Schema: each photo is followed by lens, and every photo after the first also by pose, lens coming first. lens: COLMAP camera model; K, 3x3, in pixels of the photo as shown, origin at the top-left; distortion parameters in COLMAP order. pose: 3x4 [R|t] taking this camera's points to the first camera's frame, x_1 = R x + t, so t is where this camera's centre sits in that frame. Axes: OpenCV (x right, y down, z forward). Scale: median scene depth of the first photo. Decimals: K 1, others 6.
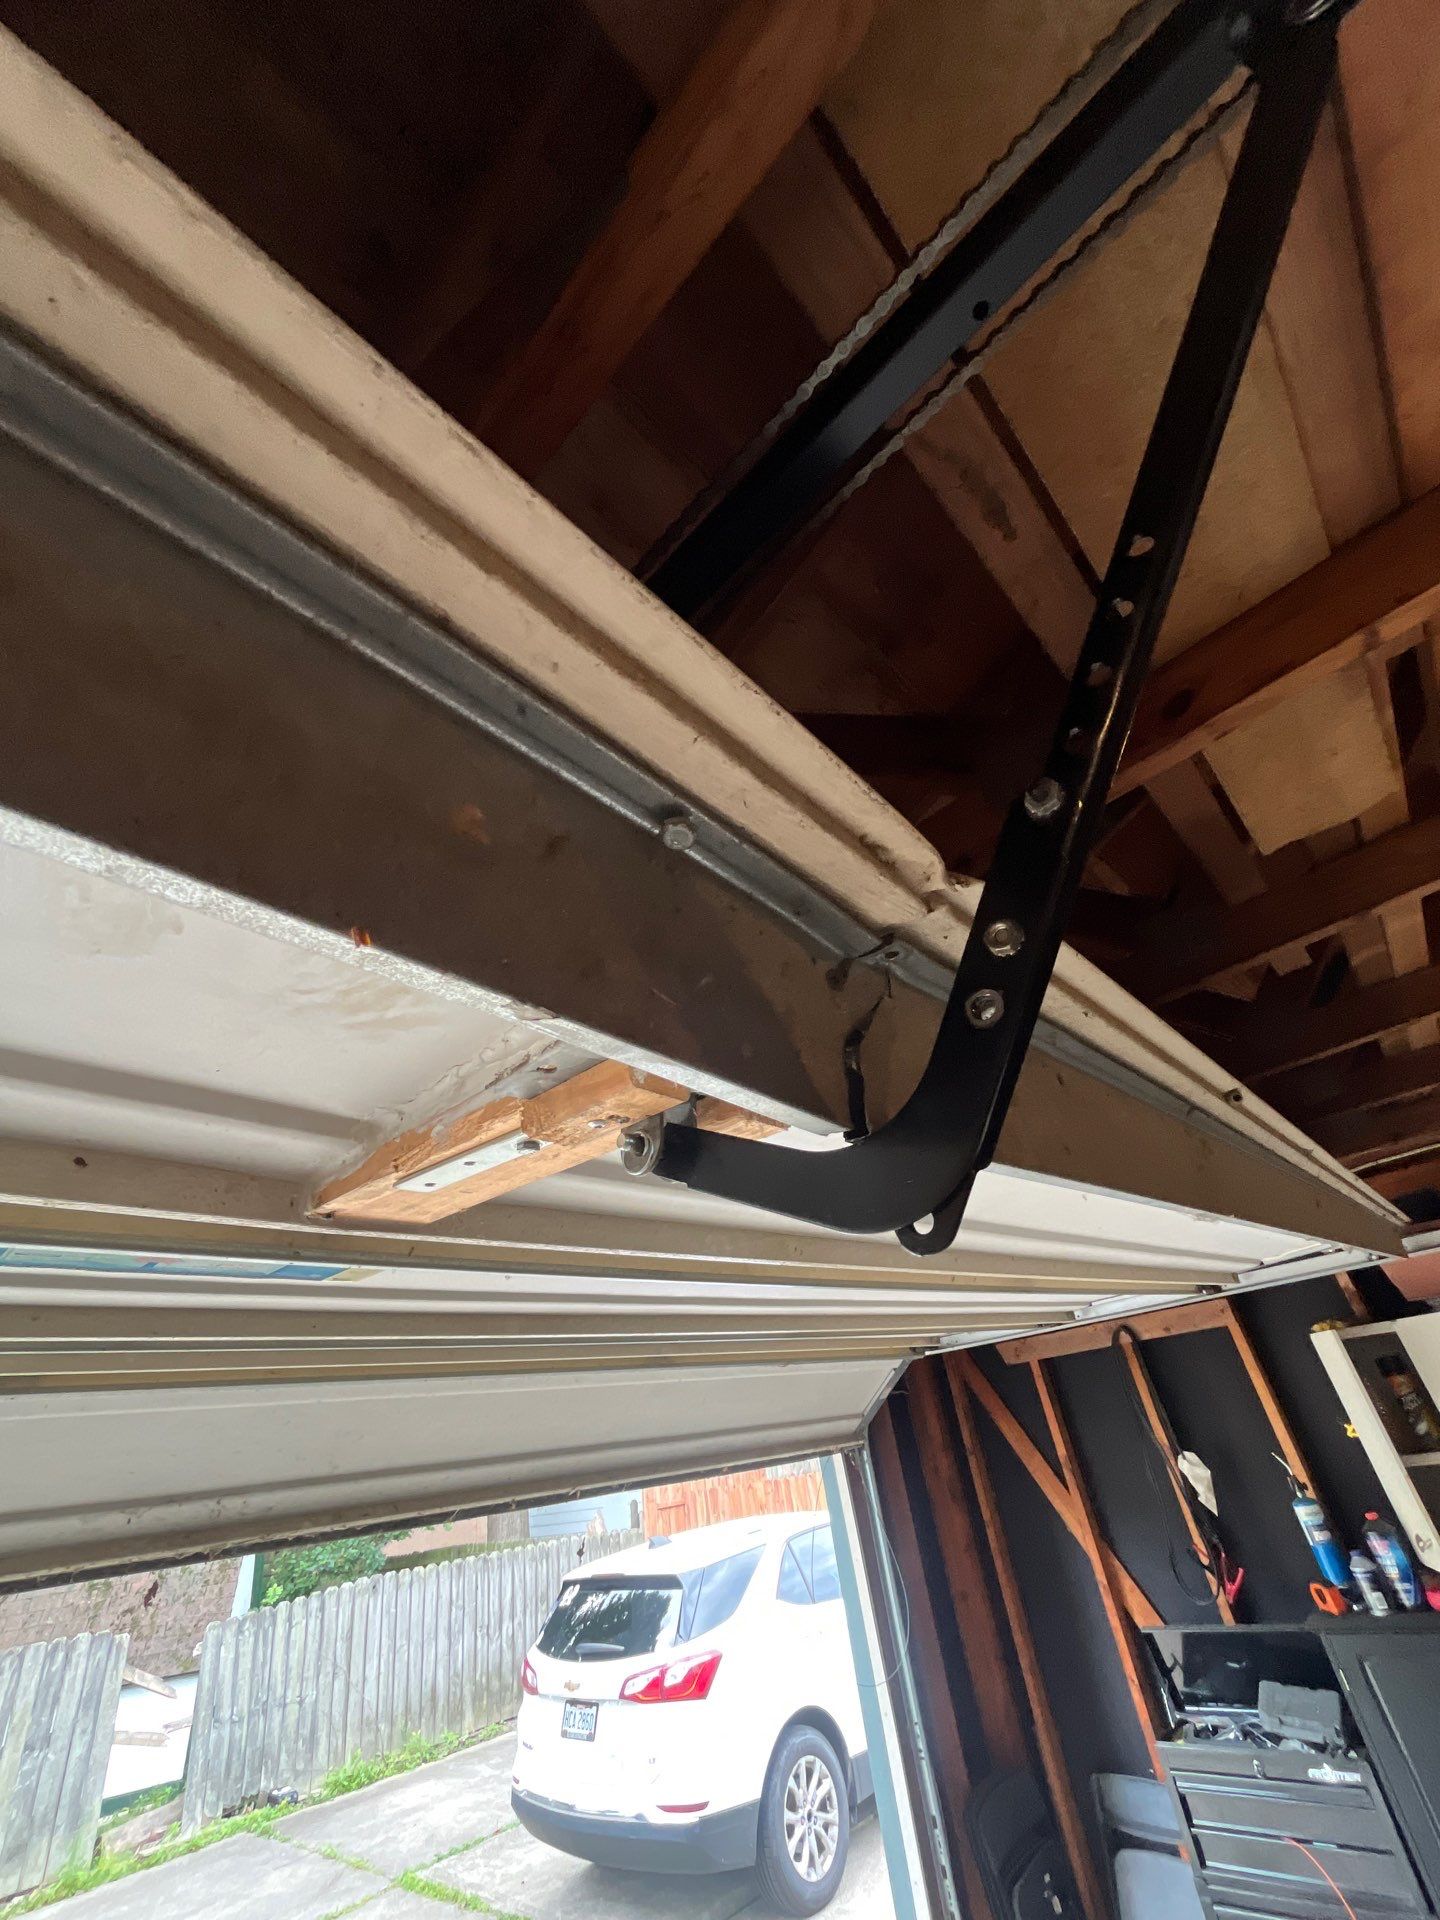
lens RADIAL K [[775.9, 0, 719.3], [0, 775.9, 957.7], [0, 0, 1]] dist [-0.003314, -0.000622]
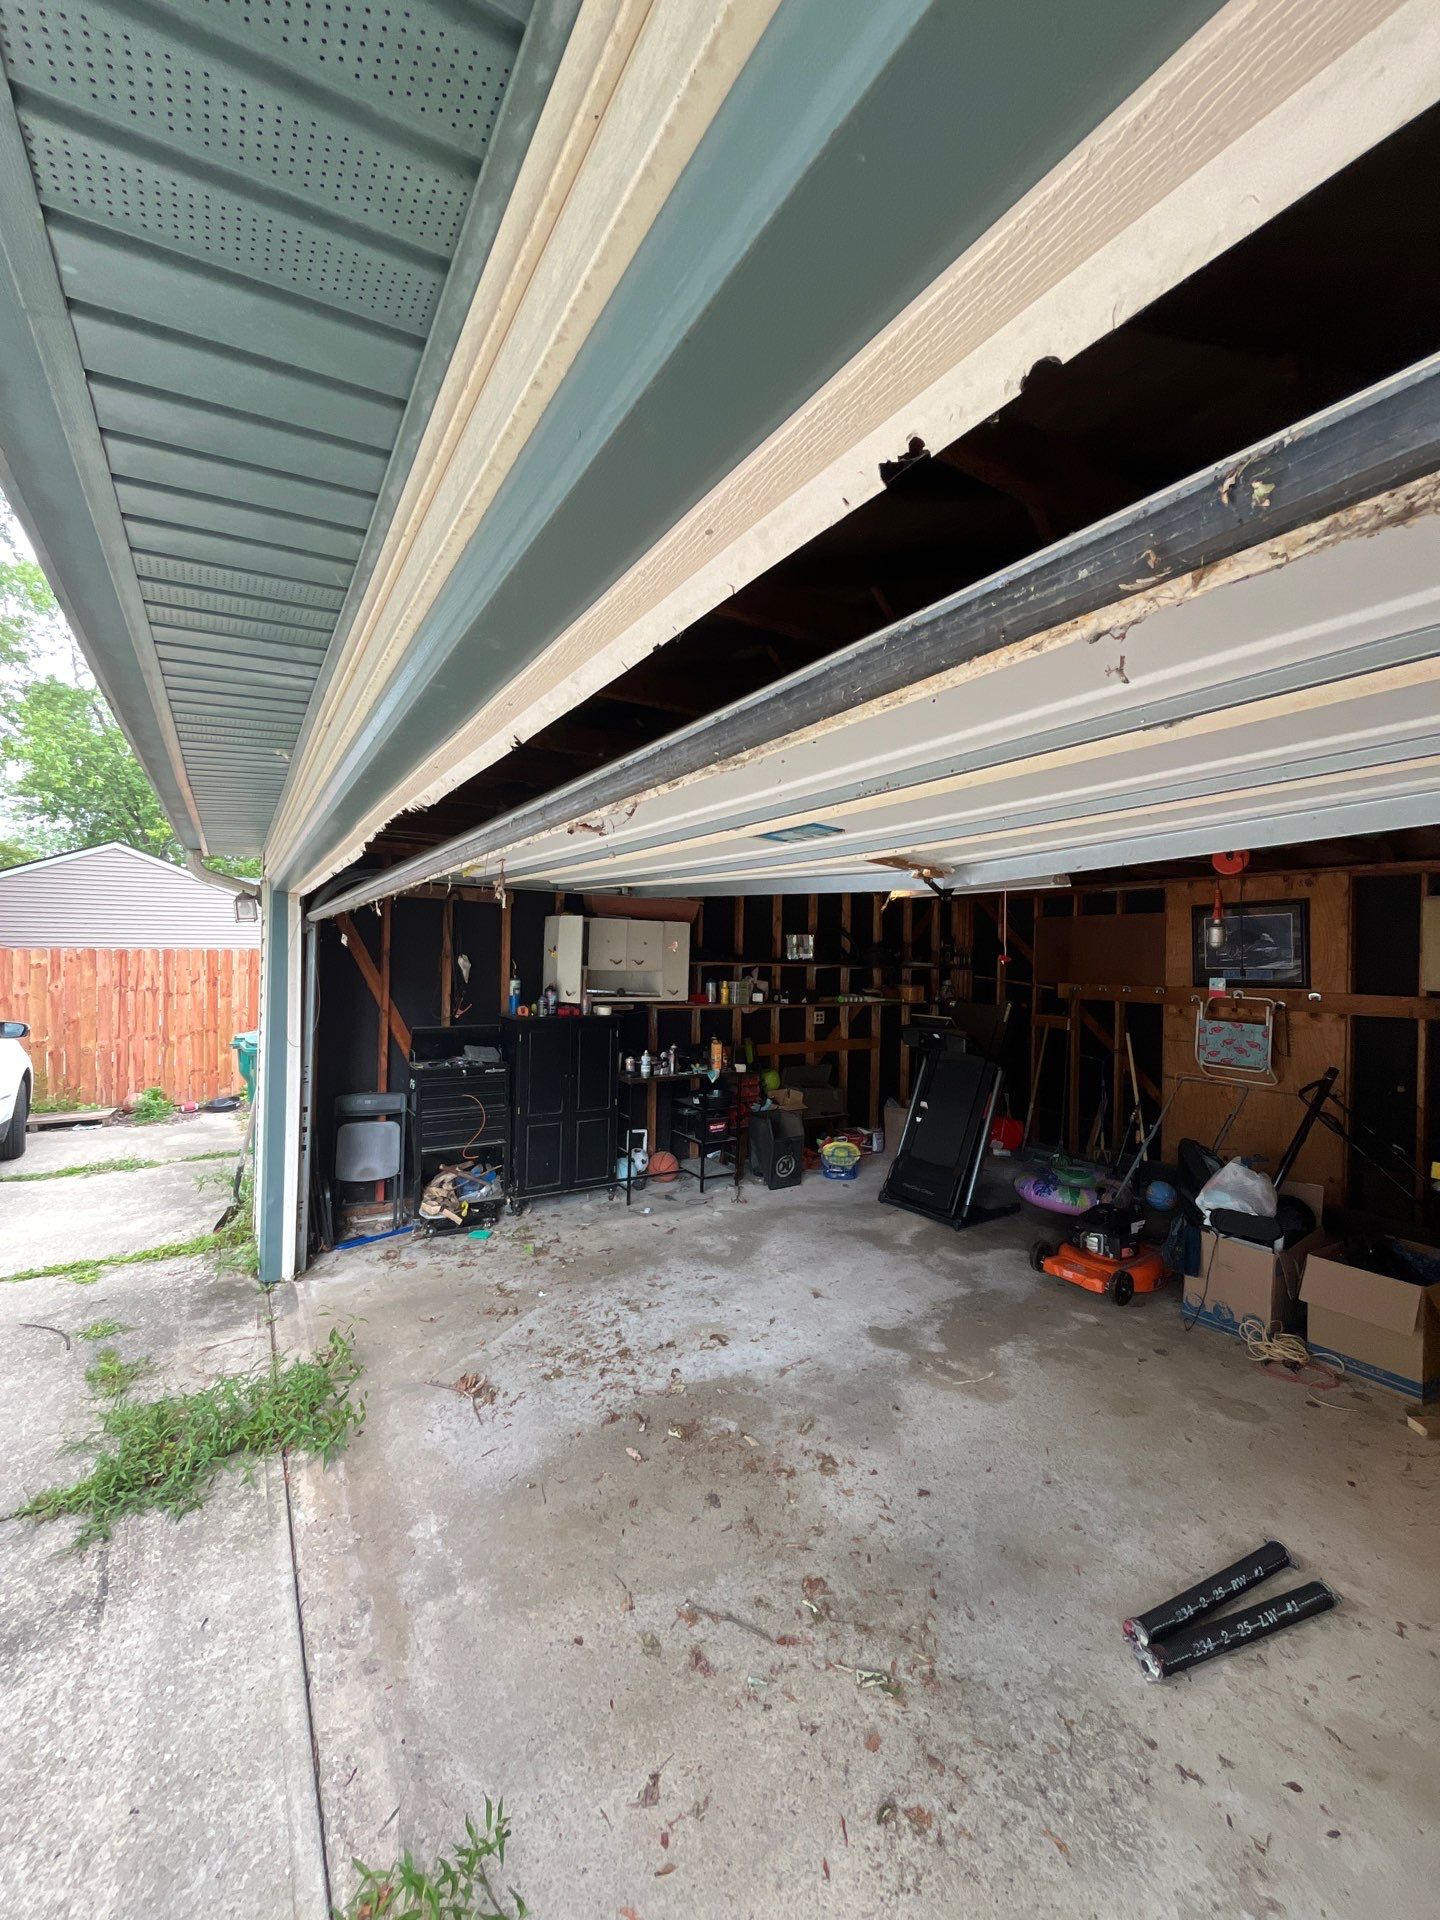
lens RADIAL K [[775.9, 0, 719.3], [0, 775.9, 957.7], [0, 0, 1]] dist [-0.003314, -0.000622]
pose [[0.226364, 0.137134, 0.964341, -0.704690], [-0.574640, 0.818196, 0.018536, 0.171228], [-0.786478, -0.558345, 0.264013, 0.011351]]
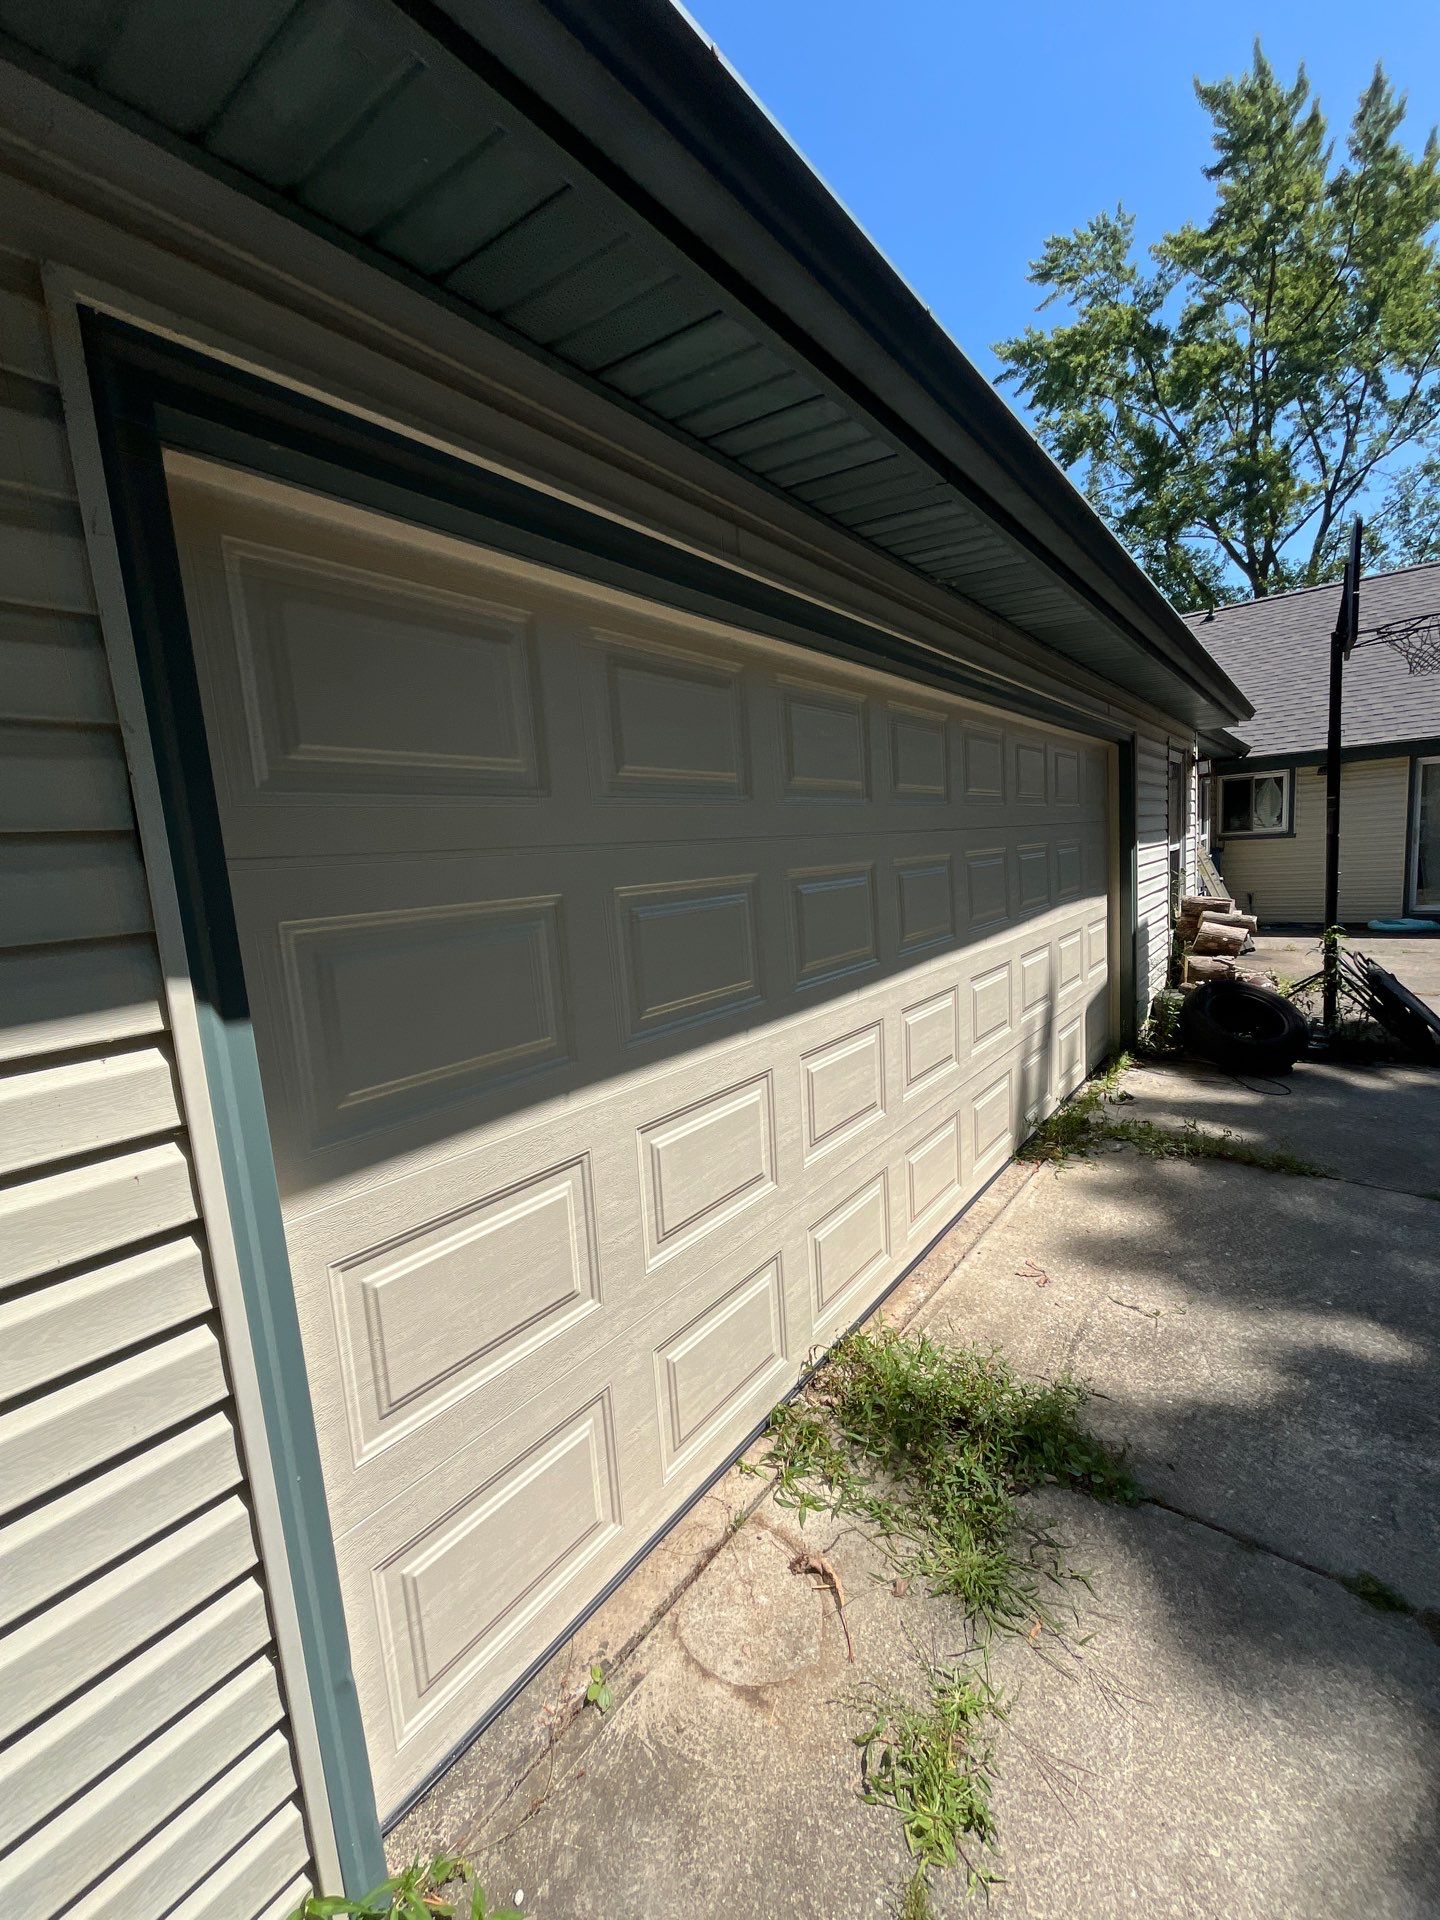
lens RADIAL K [[769.8, 0, 713.1], [0, 769.8, 962.7], [0, 0, 1]] dist [-0.009468, -0.000289]
pose [[-0.973362, 0.217287, -0.073166, -0.007755], [0.227755, 0.879670, -0.417502, 0.686854], [-0.026355, -0.423044, -0.905726, 0.868400]]
